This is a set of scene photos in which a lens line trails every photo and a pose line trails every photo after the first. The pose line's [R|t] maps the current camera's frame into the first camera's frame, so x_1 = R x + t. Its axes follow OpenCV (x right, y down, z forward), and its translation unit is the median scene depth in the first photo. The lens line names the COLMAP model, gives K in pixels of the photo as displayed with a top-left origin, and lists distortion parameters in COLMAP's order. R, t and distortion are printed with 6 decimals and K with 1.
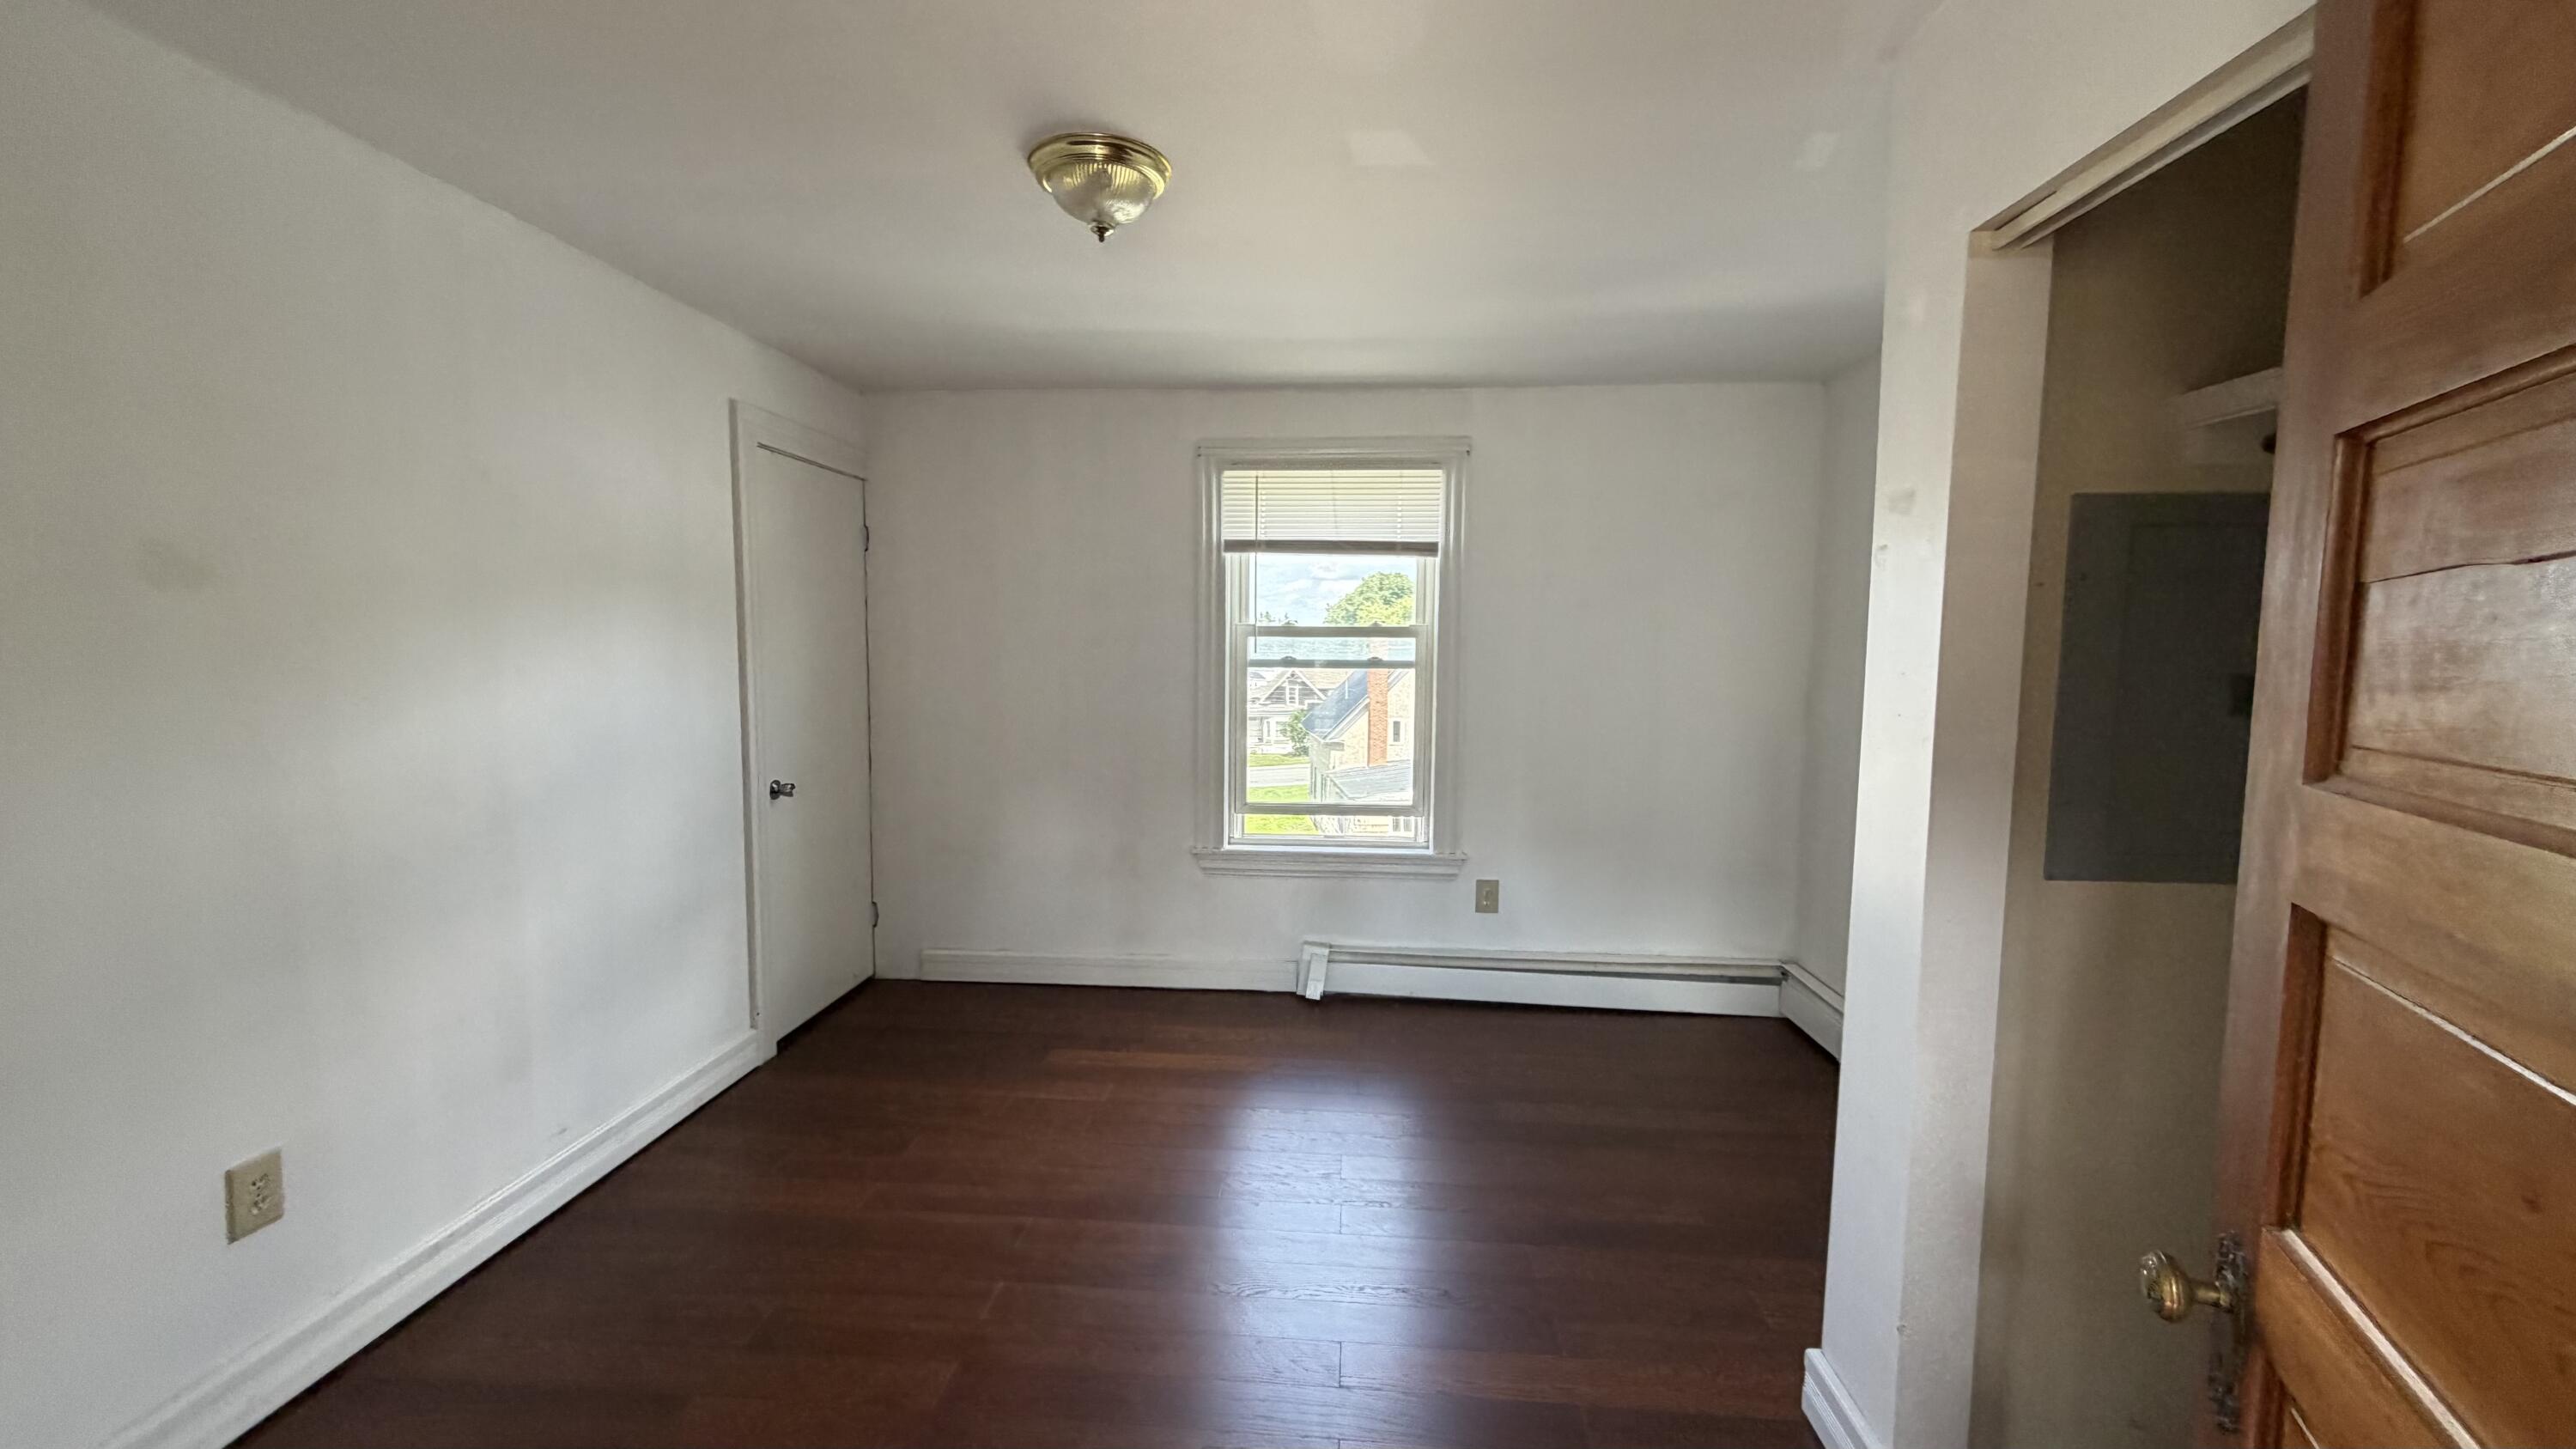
lens RADIAL K [[1026.9, 0, 1287.8], [0, 1026.9, 723.5], [0, 0, 1]] dist [-0.000658, 0.000642]
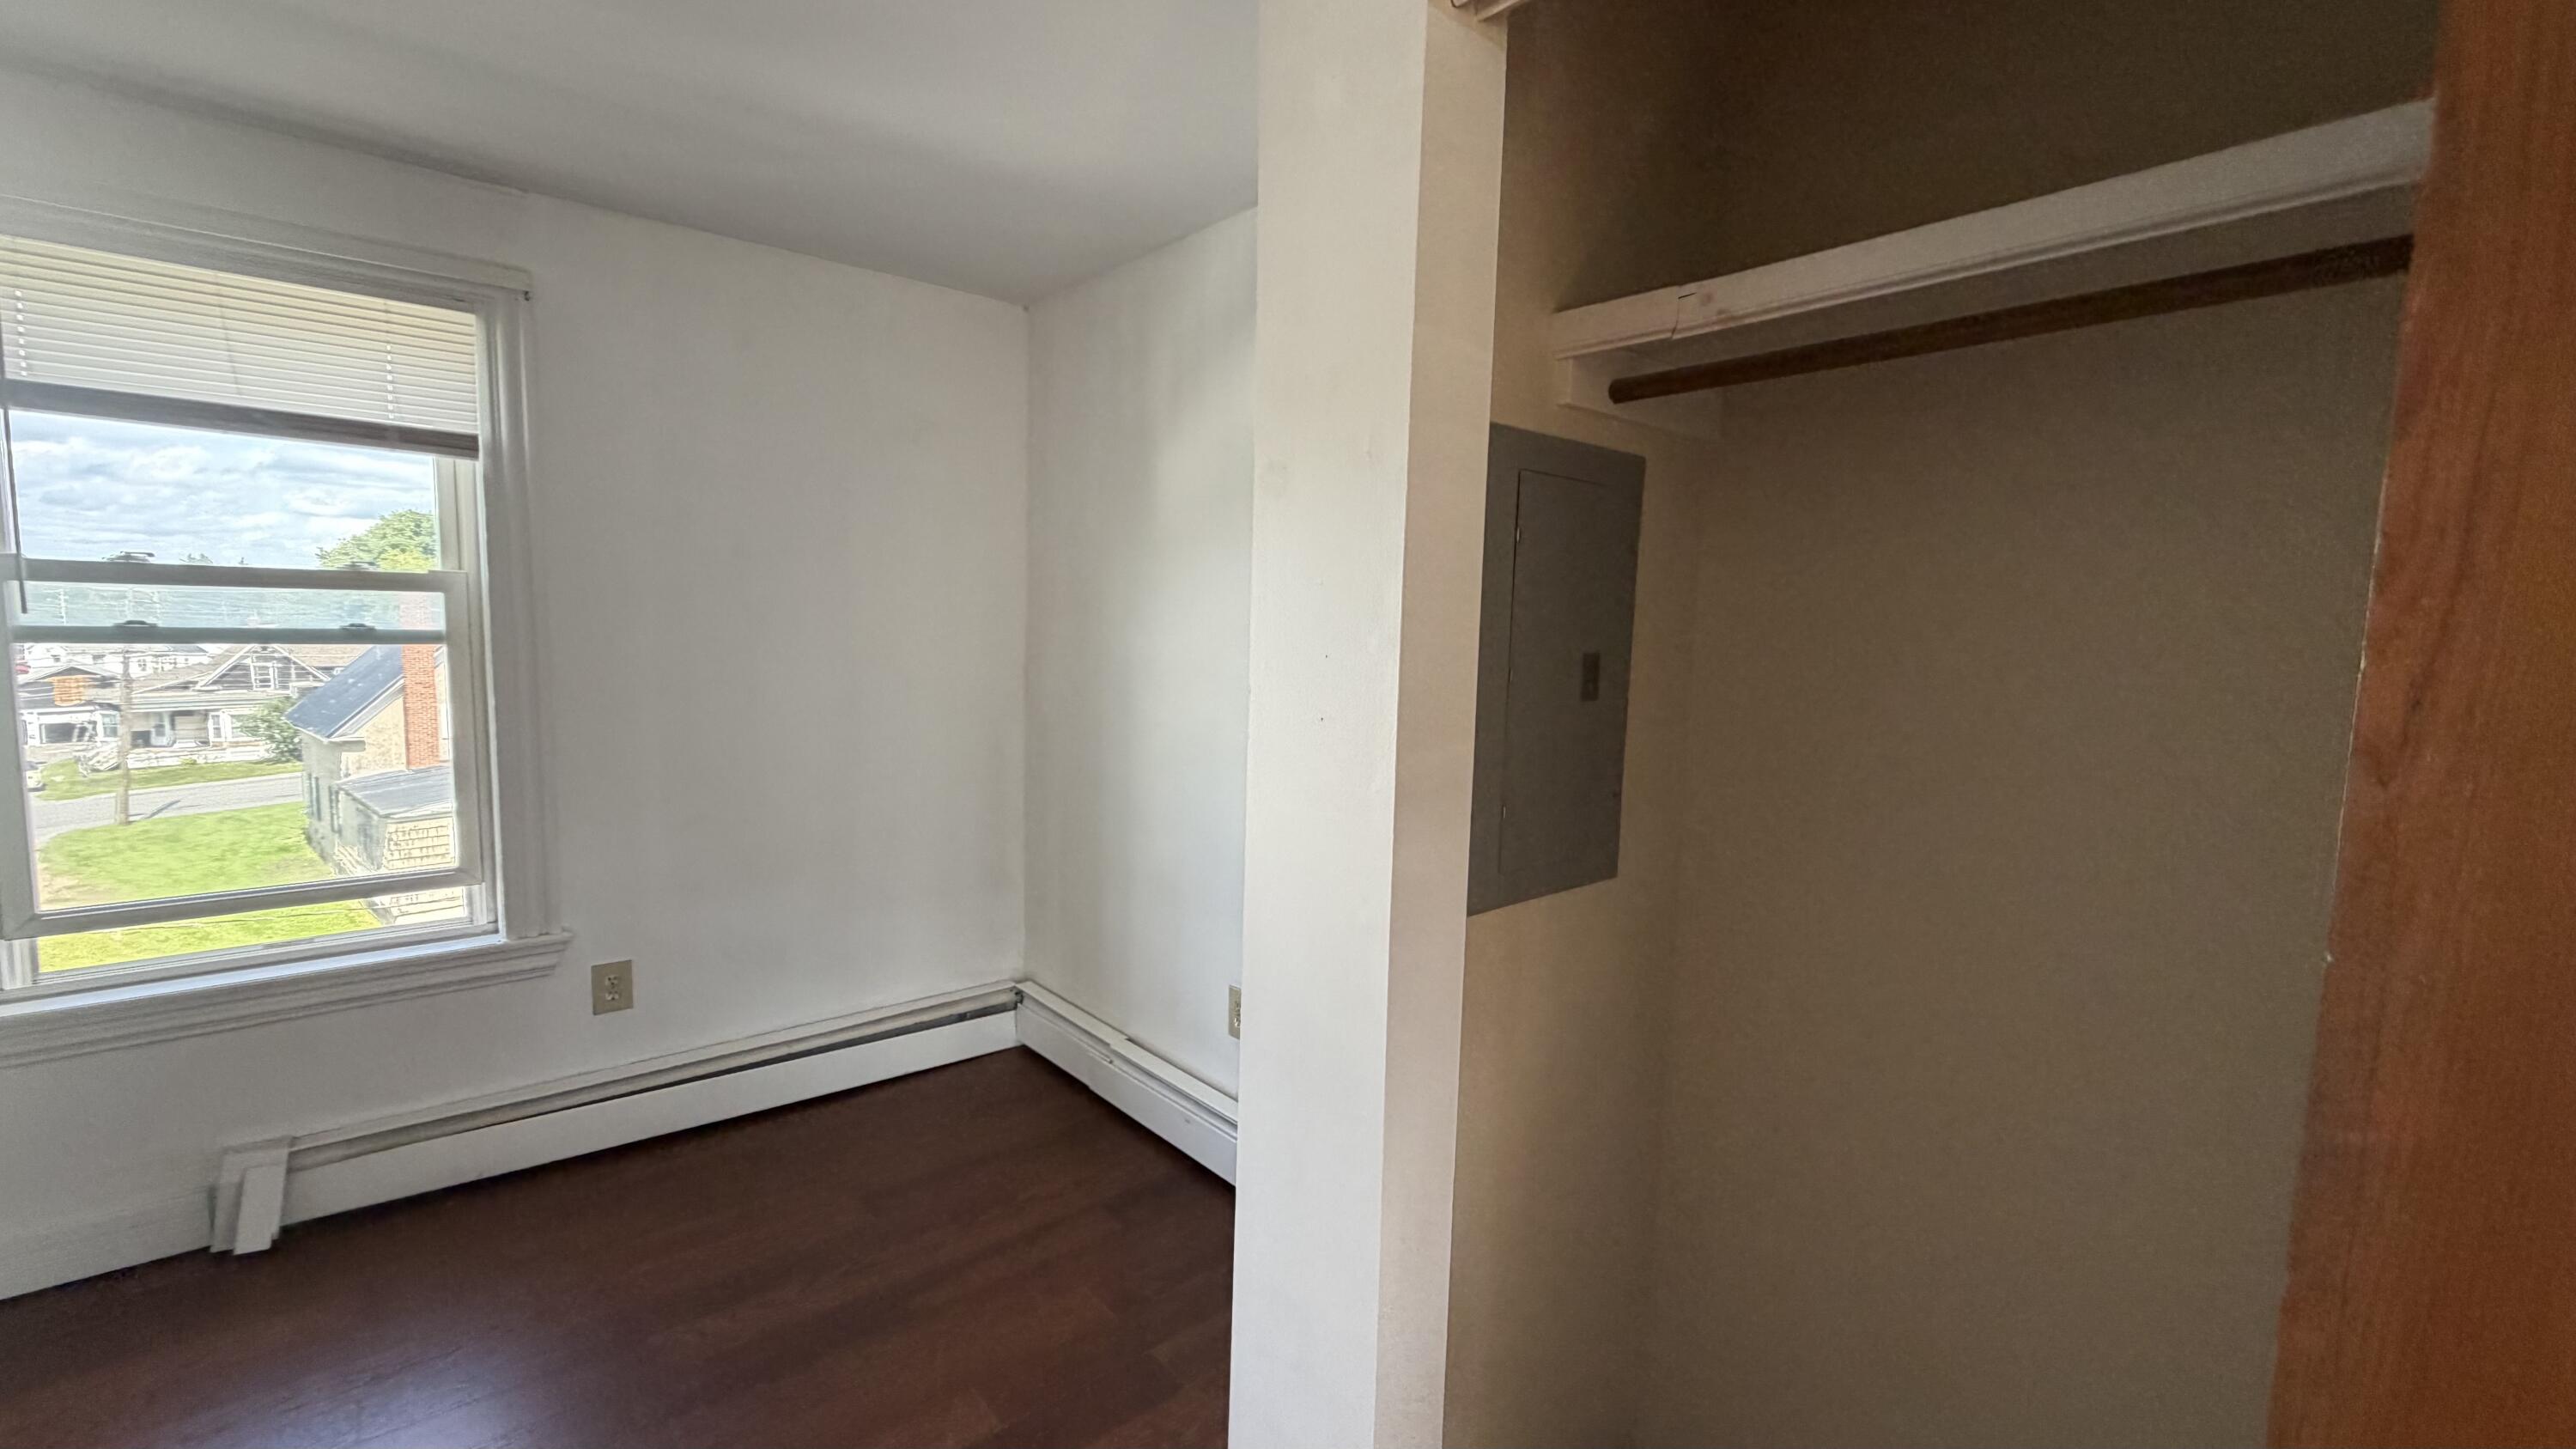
lens RADIAL K [[1026.9, 0, 1271.4], [0, 1026.9, 727.1], [0, 0, 1]] dist [-0.000658, 0.000642]
pose [[0.713052, -0.061694, 0.698391, 0.044904], [0.038178, 0.998060, 0.049187, -0.015245], [-0.700070, -0.008409, 0.714024, 0.225804]]
